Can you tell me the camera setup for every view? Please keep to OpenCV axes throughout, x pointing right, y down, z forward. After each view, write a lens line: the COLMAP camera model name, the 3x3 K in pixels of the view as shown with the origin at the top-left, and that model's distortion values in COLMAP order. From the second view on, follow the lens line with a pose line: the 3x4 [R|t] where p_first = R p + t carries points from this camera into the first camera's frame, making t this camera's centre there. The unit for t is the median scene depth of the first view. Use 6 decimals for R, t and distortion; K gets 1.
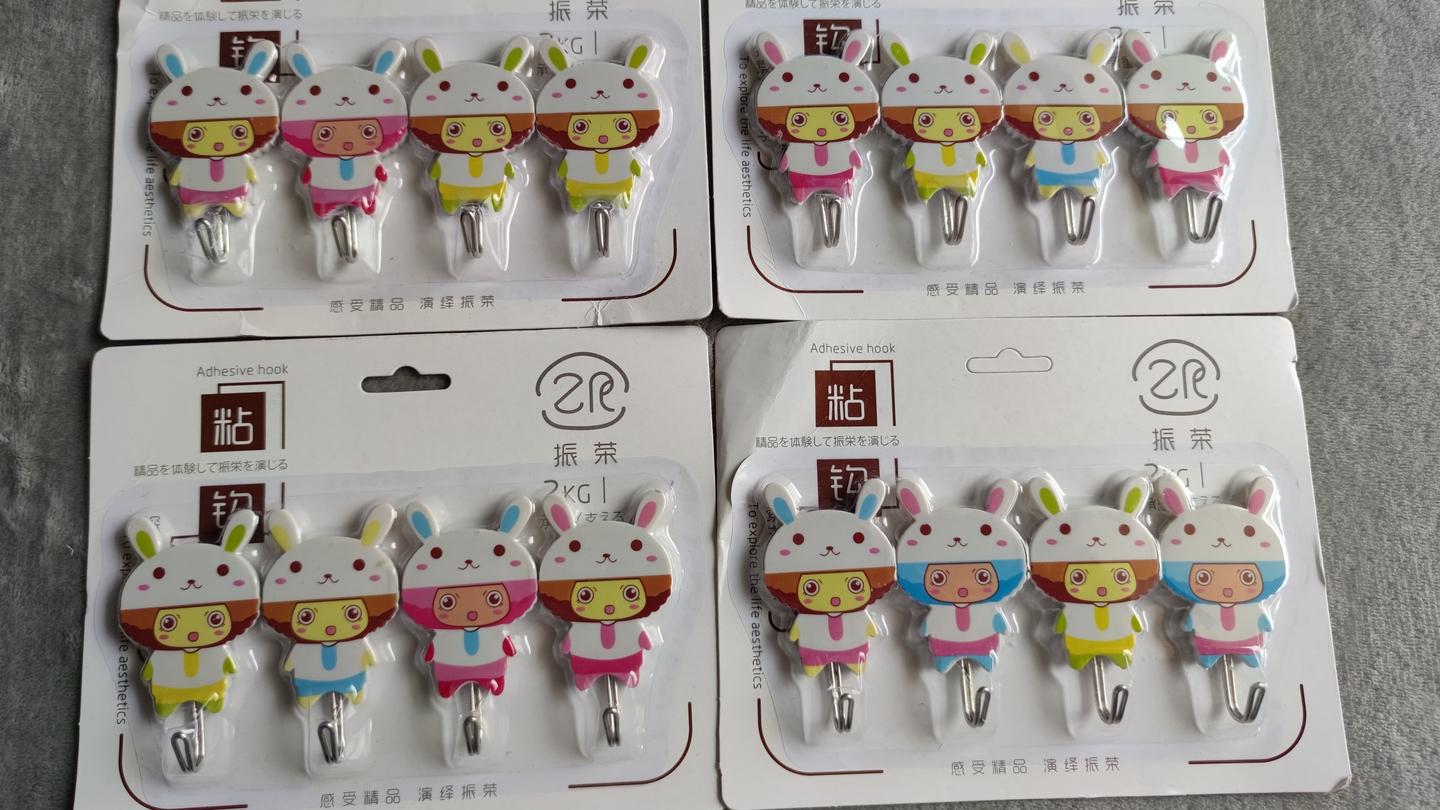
lens RADIAL K [[1112.4, 0, 713.1], [0, 1112.4, 402.3], [0, 0, 1]] dist [0.010590, -0.009241]
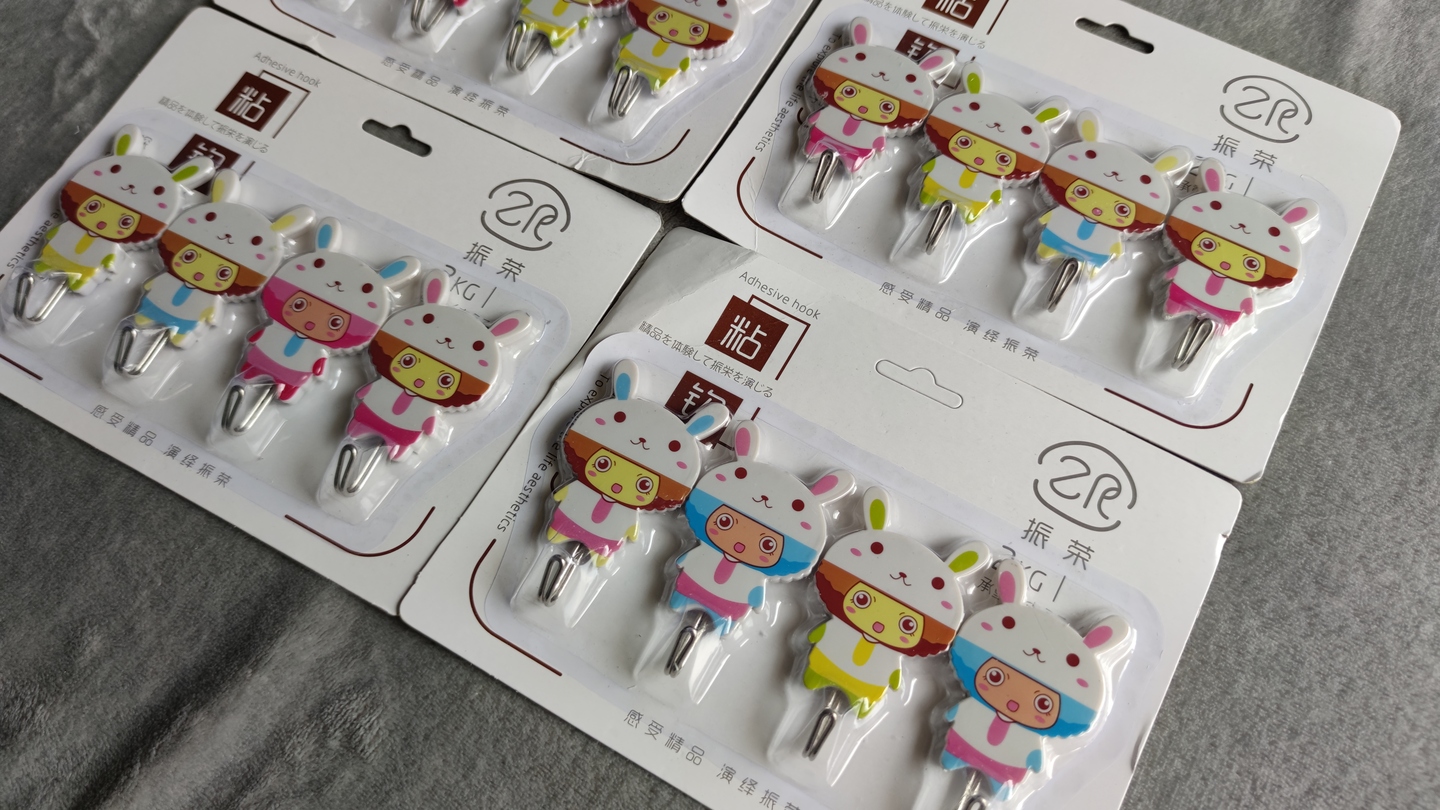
lens RADIAL K [[1112.4, 0, 713.1], [0, 1112.4, 402.3], [0, 0, 1]] dist [0.010590, -0.009241]
pose [[0.852026, 0.449658, -0.268065, 0.386756], [-0.501536, 0.847906, -0.171802, 0.231201], [0.150042, 0.280825, 0.947958, 0.105165]]
